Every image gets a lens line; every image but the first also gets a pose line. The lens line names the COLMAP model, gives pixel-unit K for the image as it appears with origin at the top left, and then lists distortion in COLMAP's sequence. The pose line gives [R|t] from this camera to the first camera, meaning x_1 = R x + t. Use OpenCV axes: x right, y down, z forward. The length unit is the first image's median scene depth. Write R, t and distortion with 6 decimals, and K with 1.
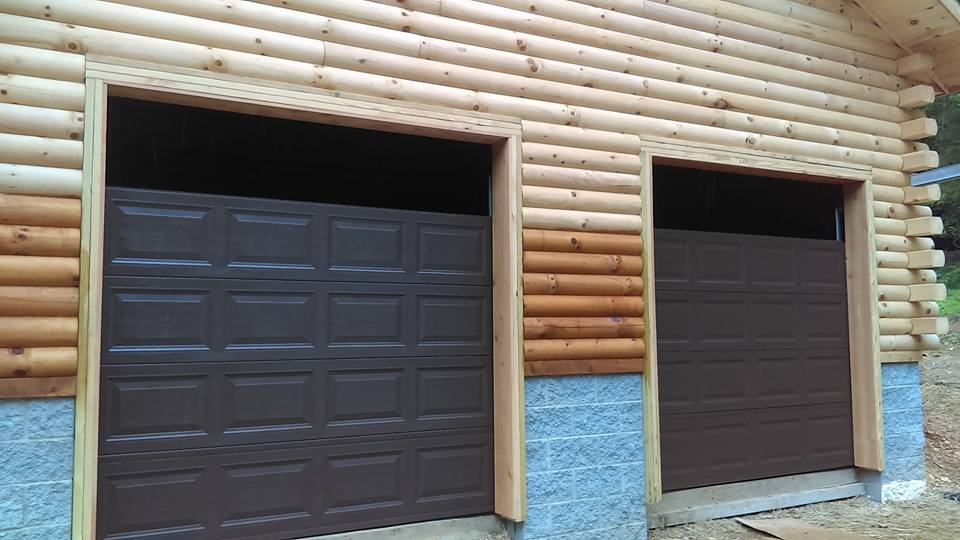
lens RADIAL K [[821.4, 0, 480.0], [0, 821.4, 270.0], [0, 0, 1]] dist [0.081326, -0.183710]
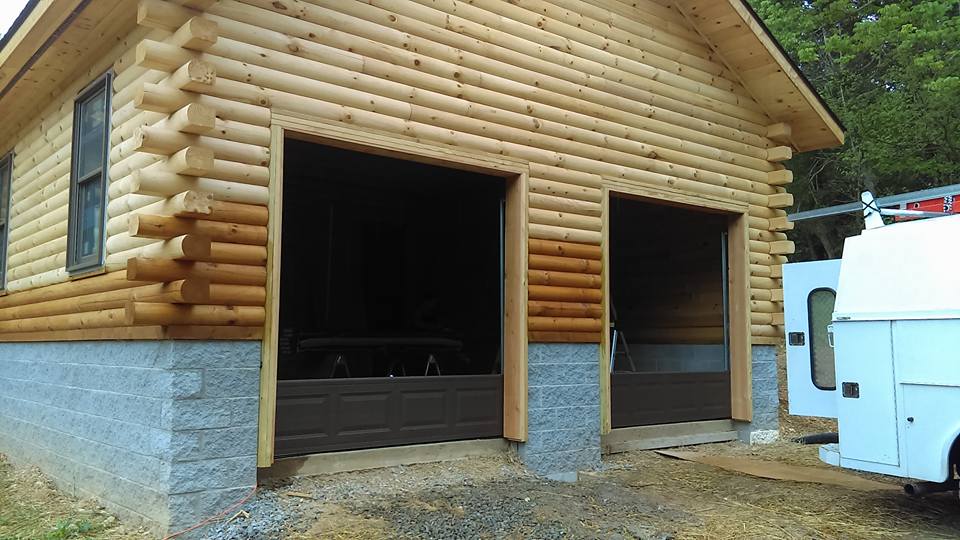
lens RADIAL K [[821.4, 0, 480.0], [0, 821.4, 270.0], [0, 0, 1]] dist [0.081326, -0.183710]
pose [[0.985228, 0.032629, 0.168108, -0.251315], [-0.030815, 0.999435, -0.013393, 0.024862], [-0.168450, 0.008015, 0.985678, -0.365287]]
